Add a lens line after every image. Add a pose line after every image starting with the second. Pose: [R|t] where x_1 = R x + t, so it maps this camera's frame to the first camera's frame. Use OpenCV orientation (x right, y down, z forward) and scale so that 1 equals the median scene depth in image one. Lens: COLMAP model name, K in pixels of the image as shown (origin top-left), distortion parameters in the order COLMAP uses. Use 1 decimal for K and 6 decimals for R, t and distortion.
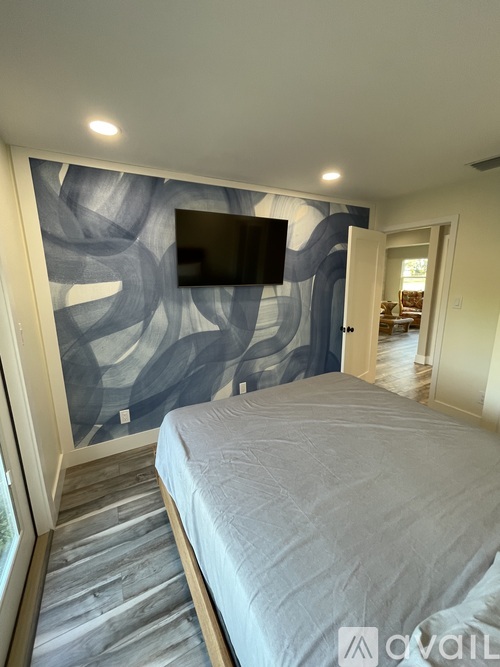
lens RADIAL K [[270.6, 0, 249.5], [0, 270.6, 331.2], [0, 0, 1]] dist [0.000010, 0.000065]
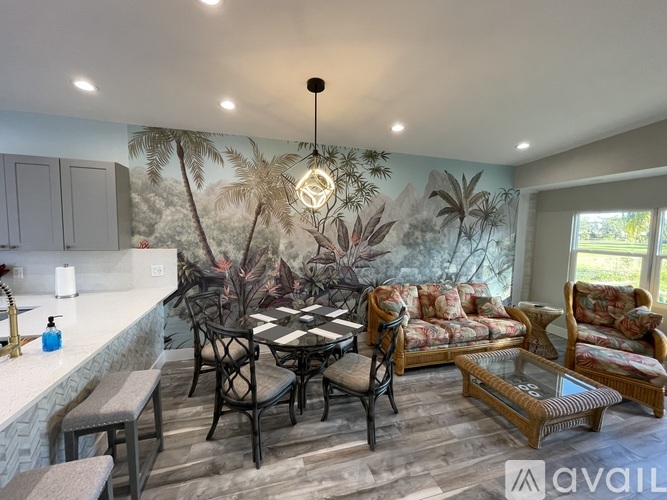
lens RADIAL K [[270.6, 0, 332.2], [0, 270.6, 251.7], [0, 0, 1]] dist [0.000010, 0.000065]
pose [[0.975175, 0.046338, -0.216533, 0.294253], [-0.074656, 0.989409, -0.124487, -0.118153], [0.208471, 0.137562, 0.968306, 0.519687]]
